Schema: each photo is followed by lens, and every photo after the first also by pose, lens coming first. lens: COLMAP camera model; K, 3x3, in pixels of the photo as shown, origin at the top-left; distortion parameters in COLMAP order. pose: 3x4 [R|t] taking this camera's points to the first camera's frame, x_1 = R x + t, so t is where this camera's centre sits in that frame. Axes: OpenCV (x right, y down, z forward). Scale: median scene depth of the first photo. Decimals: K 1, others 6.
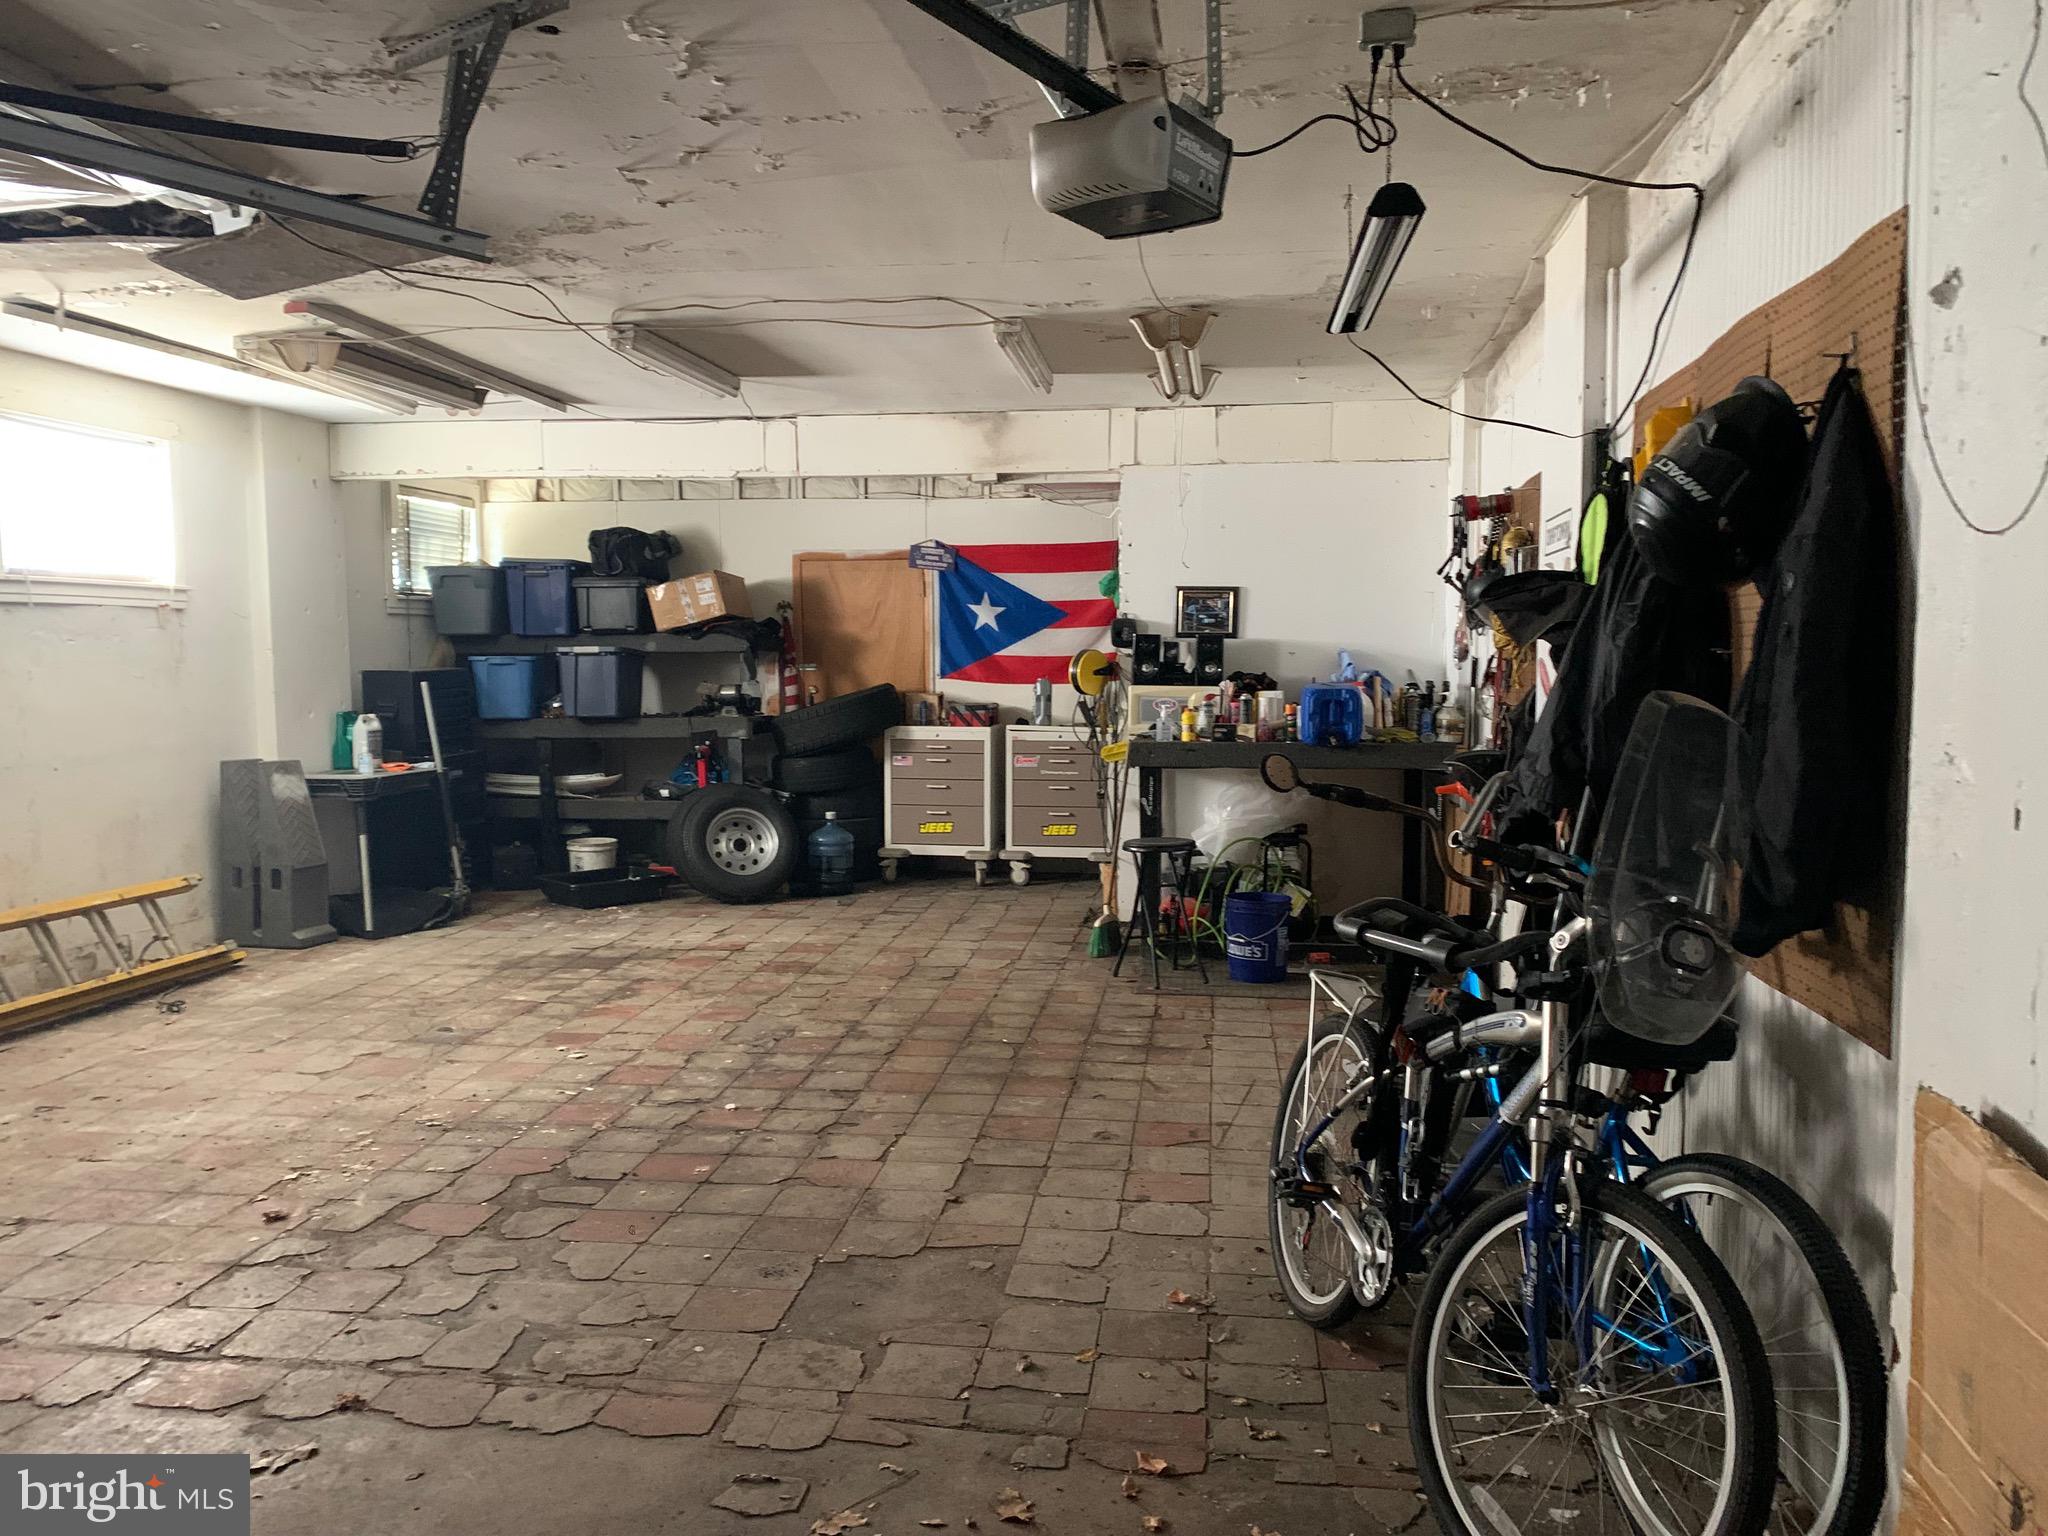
lens RADIAL K [[1560.4, 0, 1026.0], [0, 1560.4, 763.9], [0, 0, 1]] dist [0.051627, -0.047472]
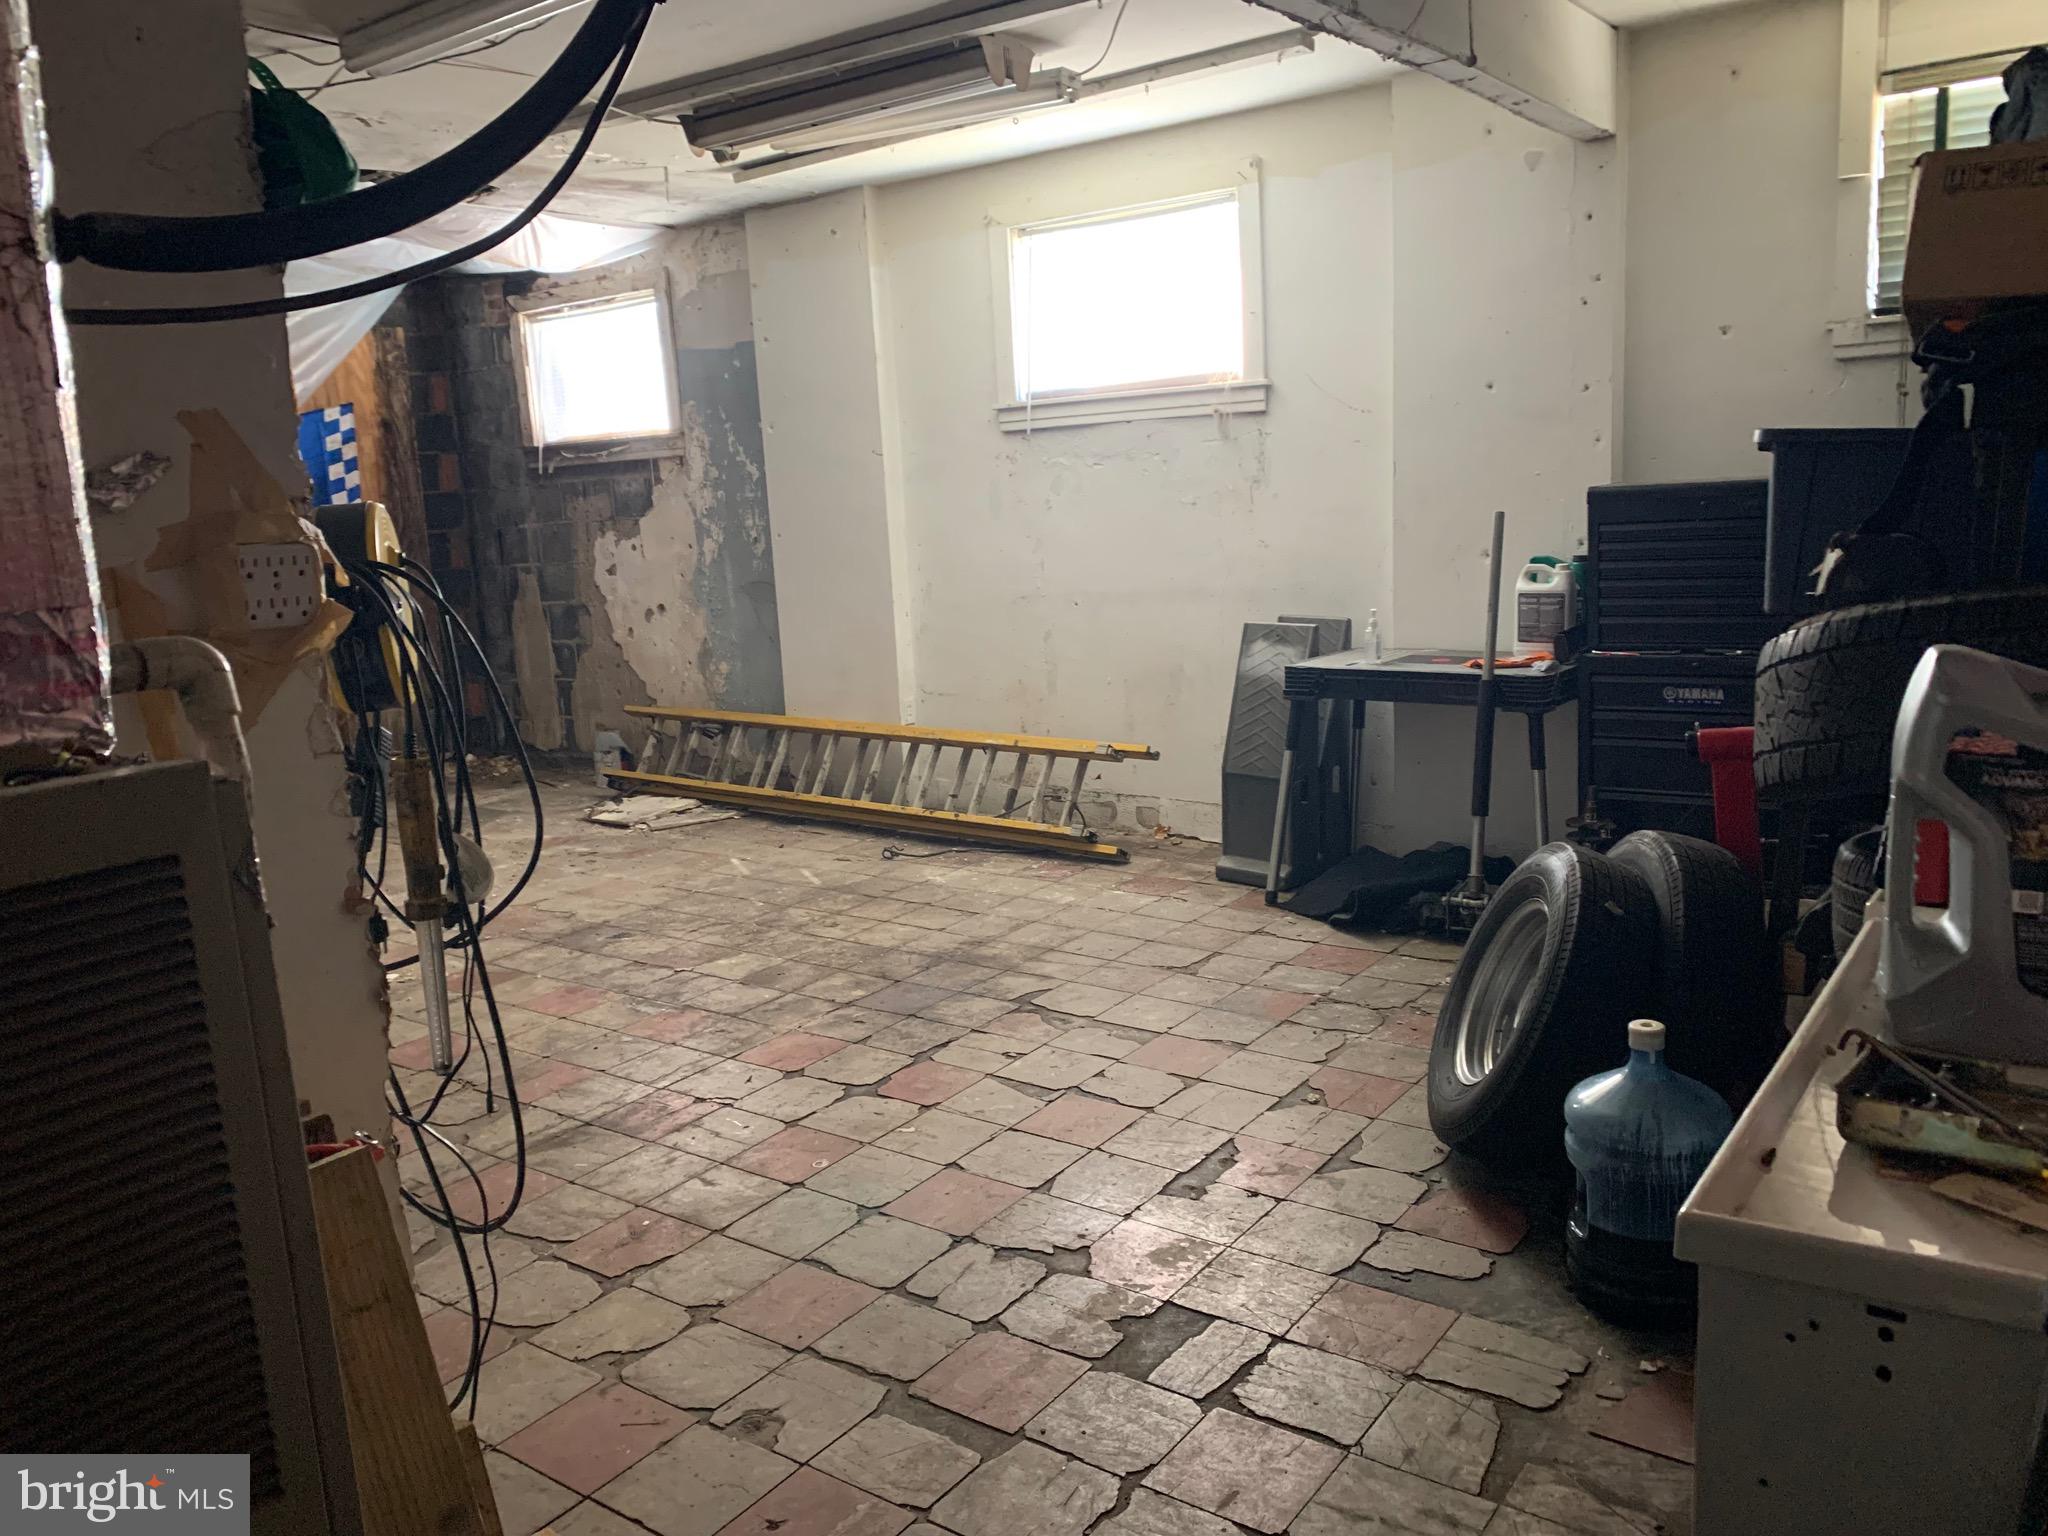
lens RADIAL K [[1560.4, 0, 1022.8], [0, 1560.4, 771.1], [0, 0, 1]] dist [0.051627, -0.047472]
pose [[-0.493371, 0.186479, -0.849594, 0.220903], [-0.011409, 0.975277, 0.220690, -0.105062], [0.869744, 0.118575, -0.479046, 1.427558]]
